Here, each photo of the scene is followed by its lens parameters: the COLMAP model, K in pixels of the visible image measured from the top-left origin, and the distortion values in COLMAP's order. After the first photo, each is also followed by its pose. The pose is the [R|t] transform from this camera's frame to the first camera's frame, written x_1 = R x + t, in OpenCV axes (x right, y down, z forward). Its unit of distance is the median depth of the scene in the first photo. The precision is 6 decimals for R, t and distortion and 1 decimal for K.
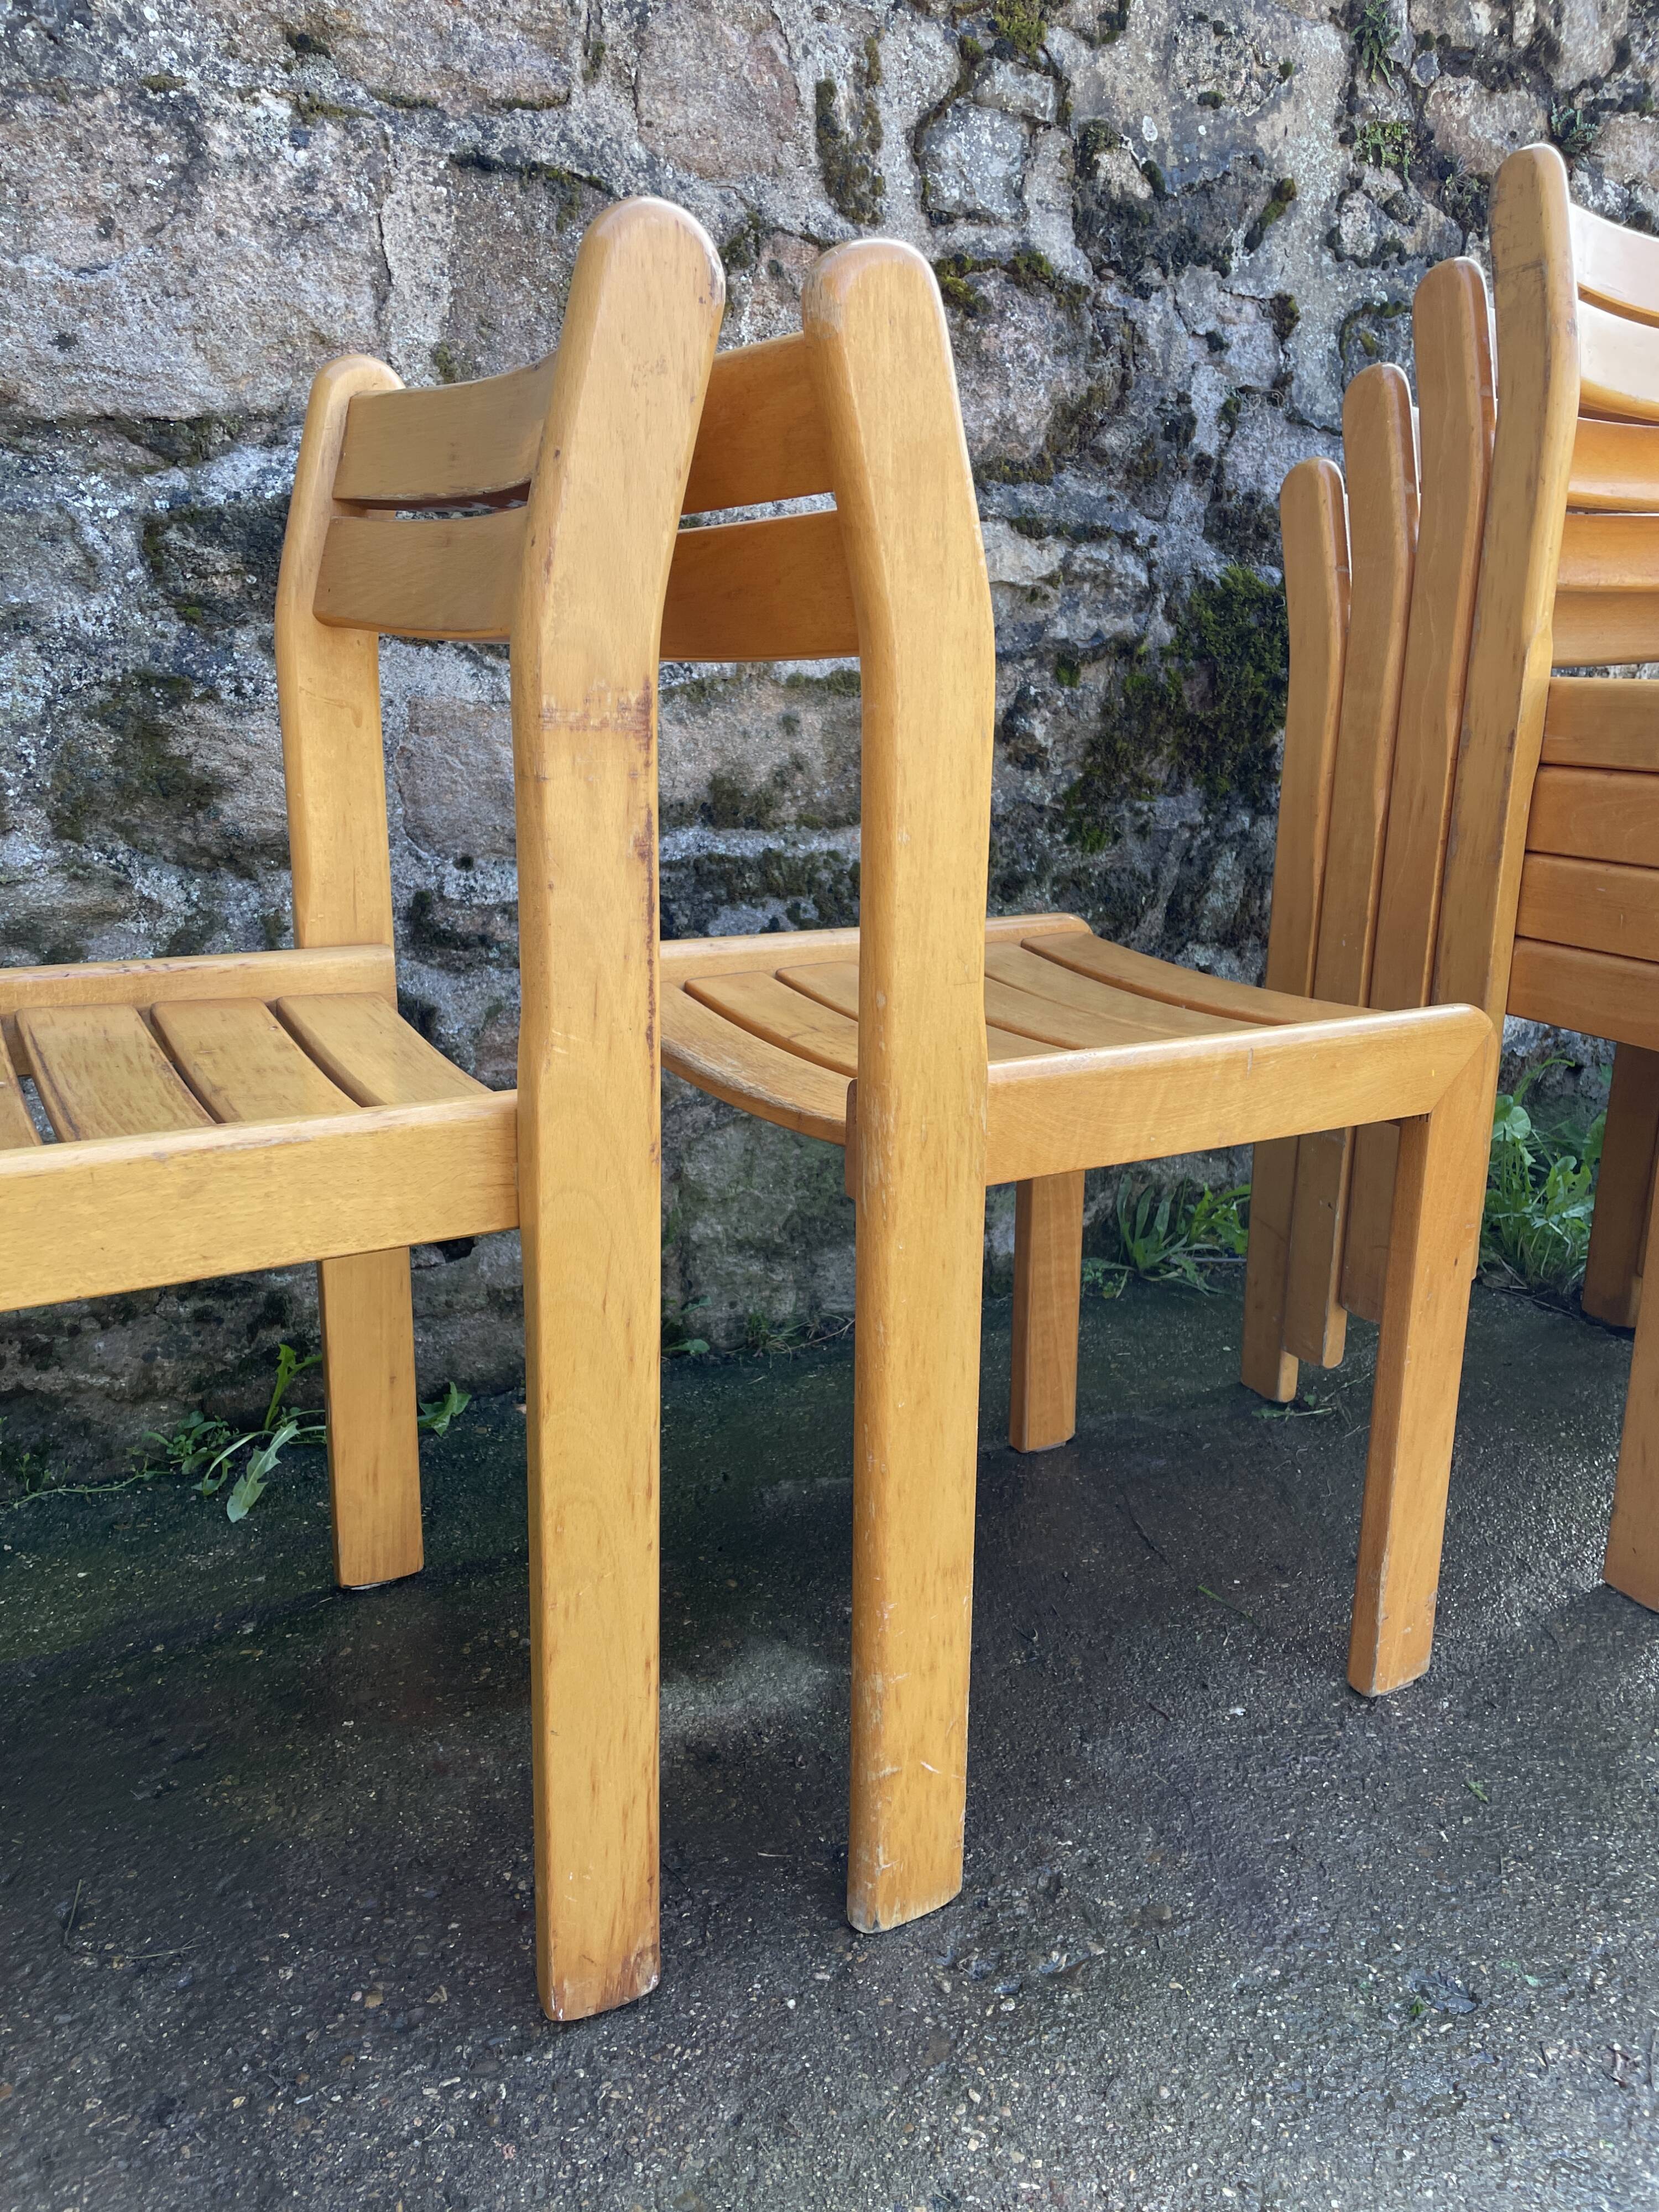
lens RADIAL K [[1674.9, 0, 858.9], [0, 1674.9, 1113.0], [0, 0, 1]] dist [0.086077, -0.115978]
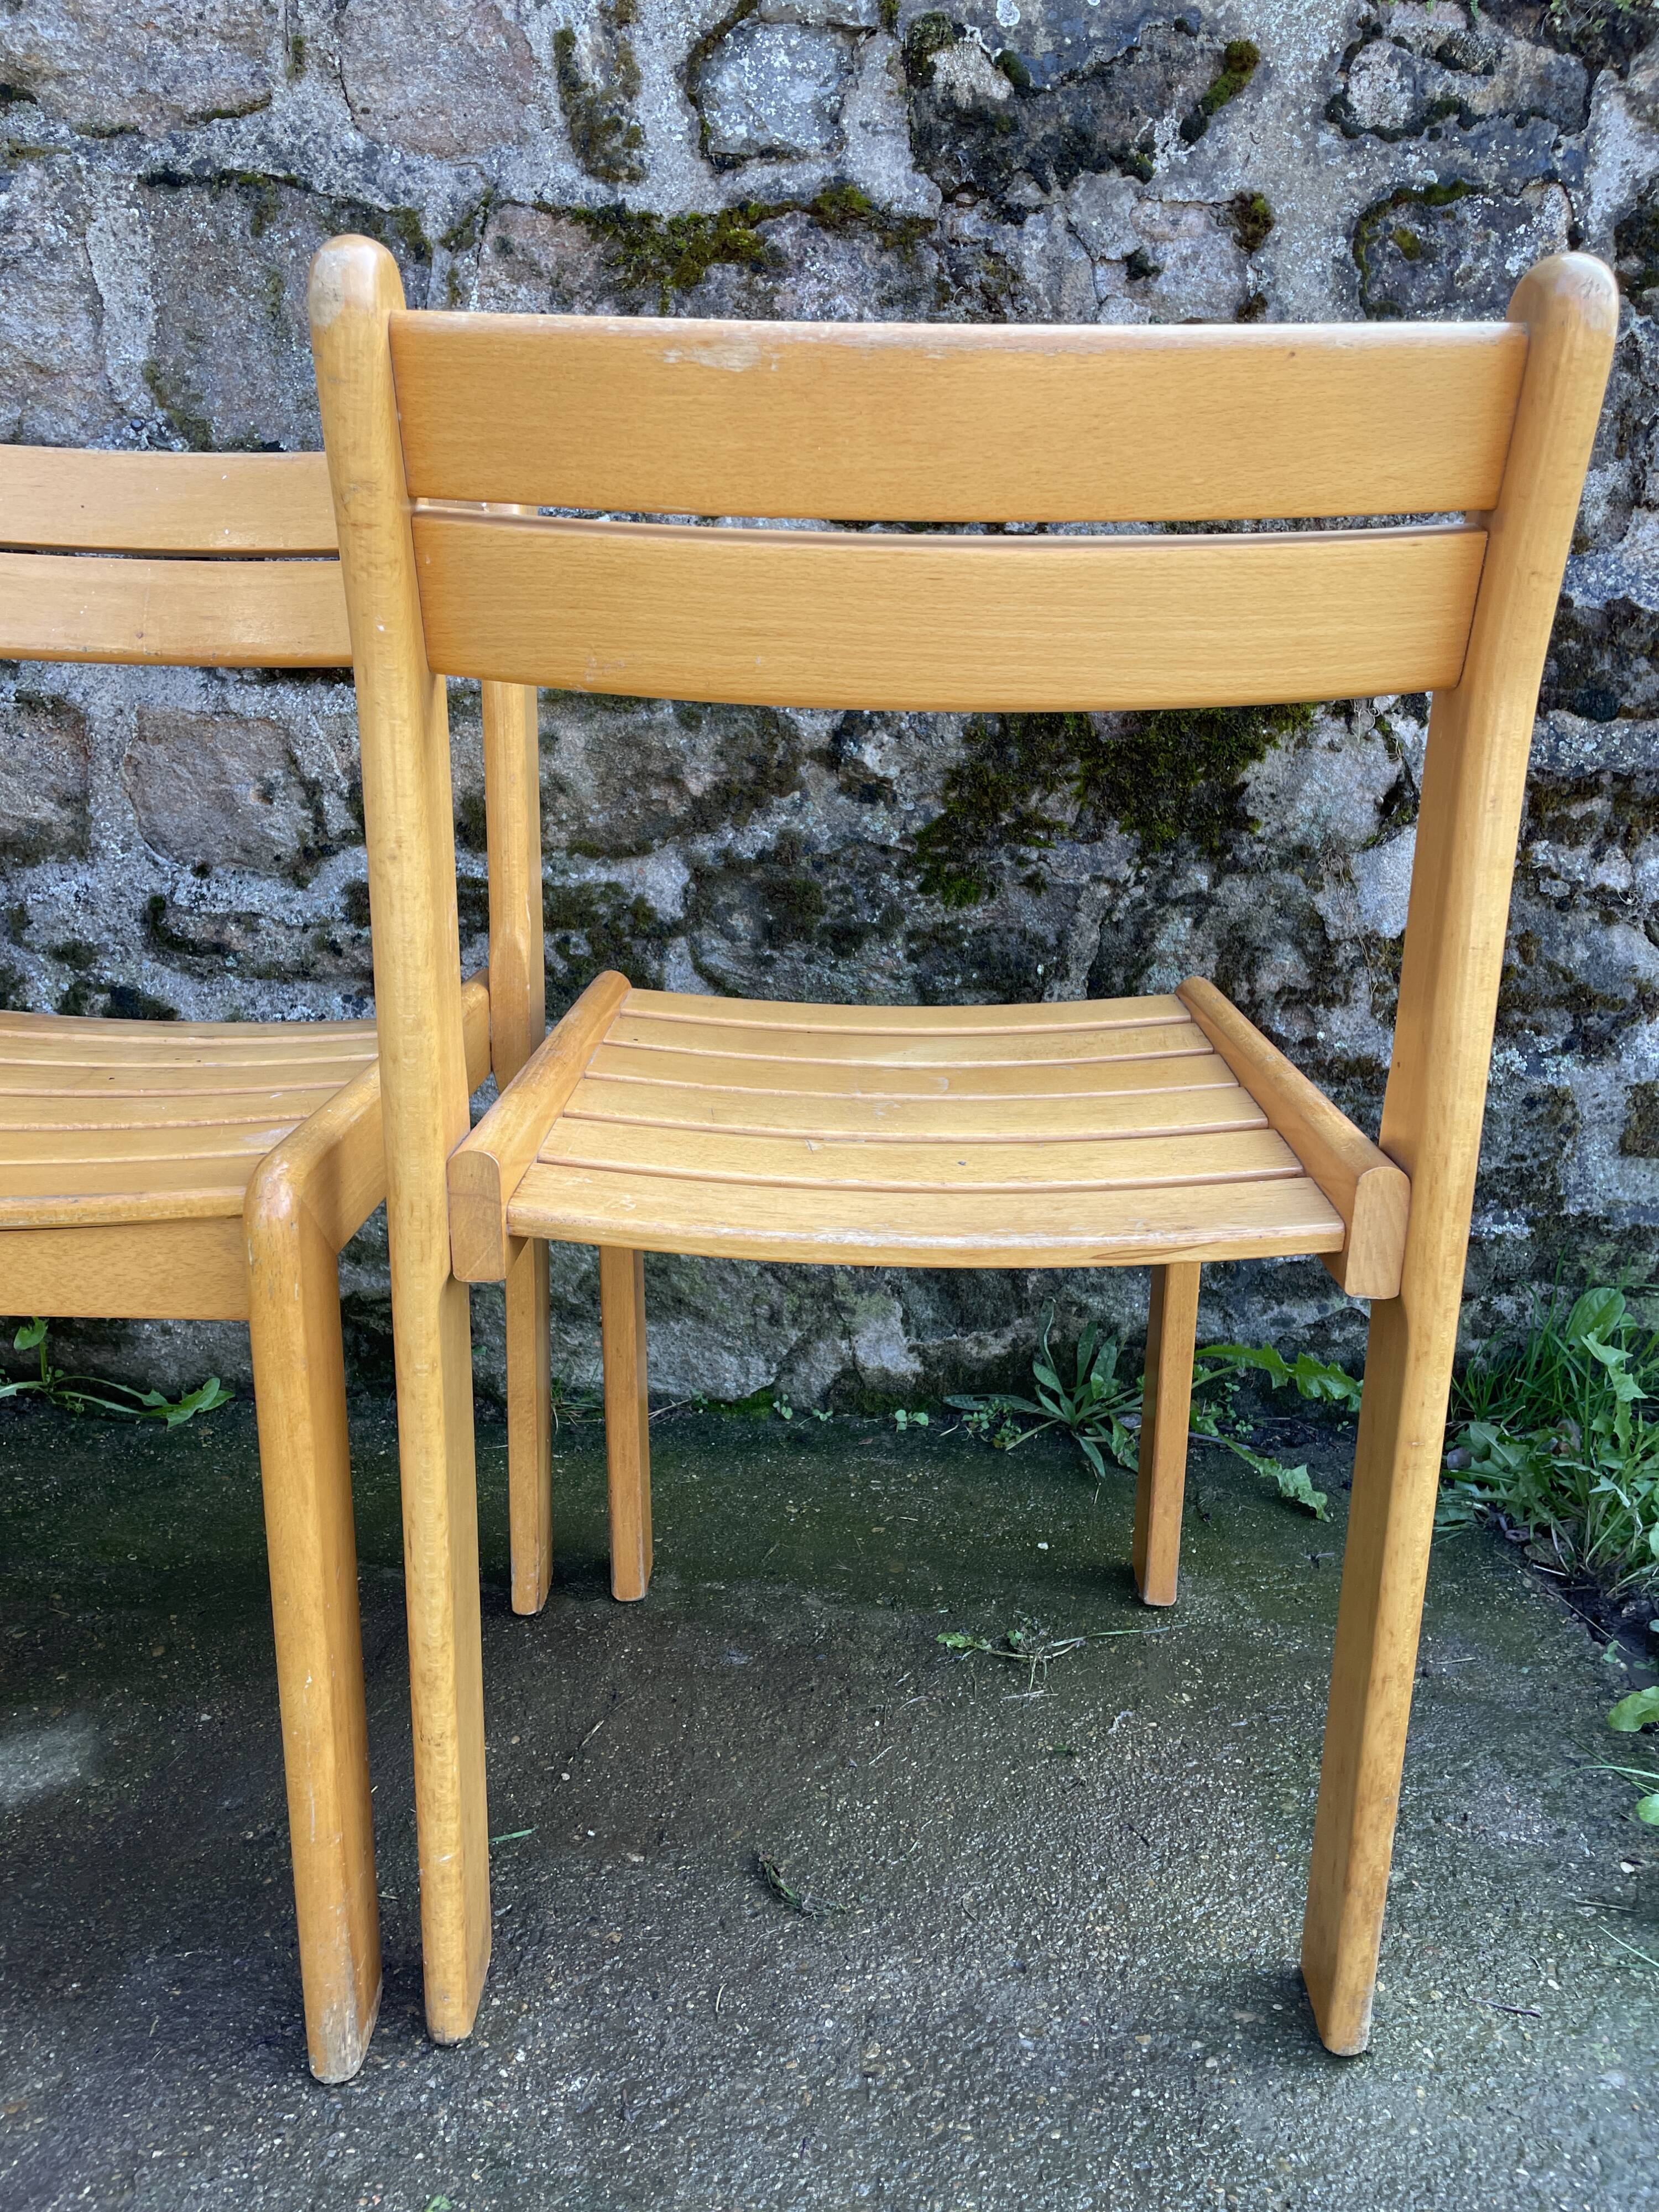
lens RADIAL K [[1674.9, 0, 844.0], [0, 1674.9, 1090.0], [0, 0, 1]] dist [0.086077, -0.115978]
pose [[0.856602, 0.126648, -0.500192, 0.619222], [-0.133346, 0.990814, 0.022512, -0.092753], [0.498449, 0.047415, 0.865622, 0.322157]]
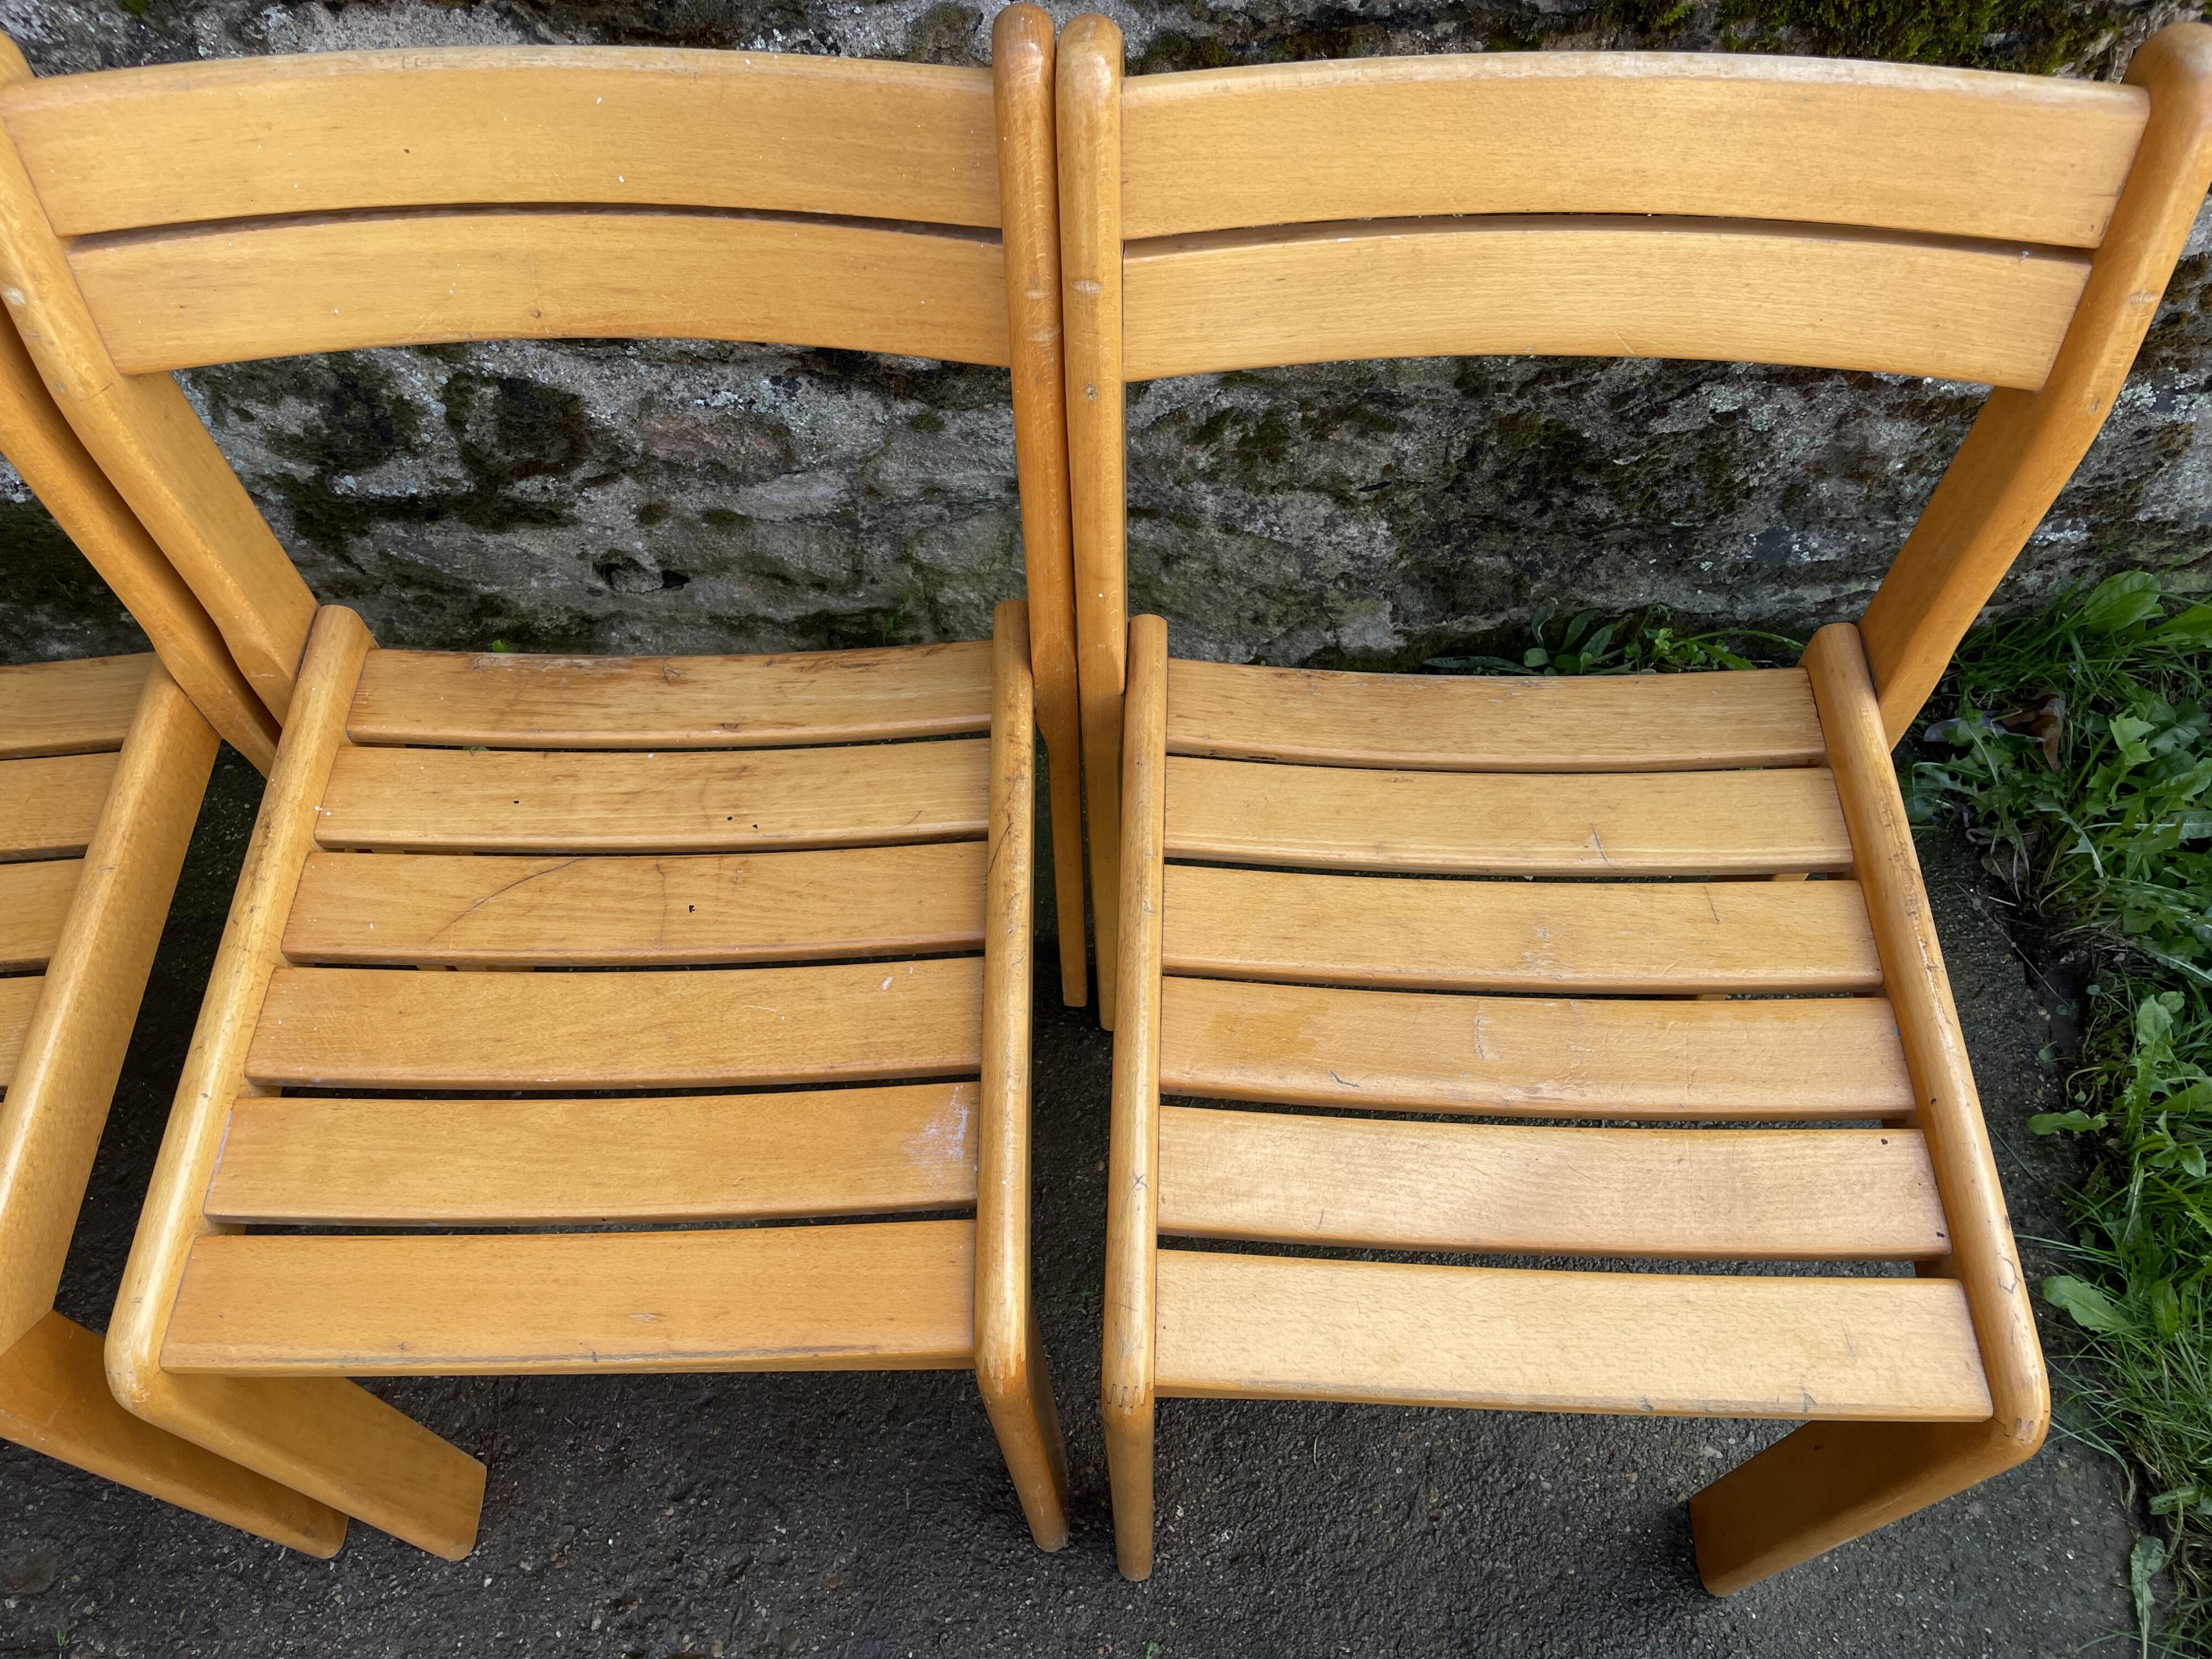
lens RADIAL K [[1674.9, 0, 1117.8], [0, 1674.9, 821.1], [0, 0, 1]] dist [0.086077, -0.115978]
pose [[0.868843, 0.404570, -0.285370, 0.330527], [-0.100008, 0.707938, 0.699159, -0.550493], [0.484883, -0.578919, 0.655546, 0.442569]]
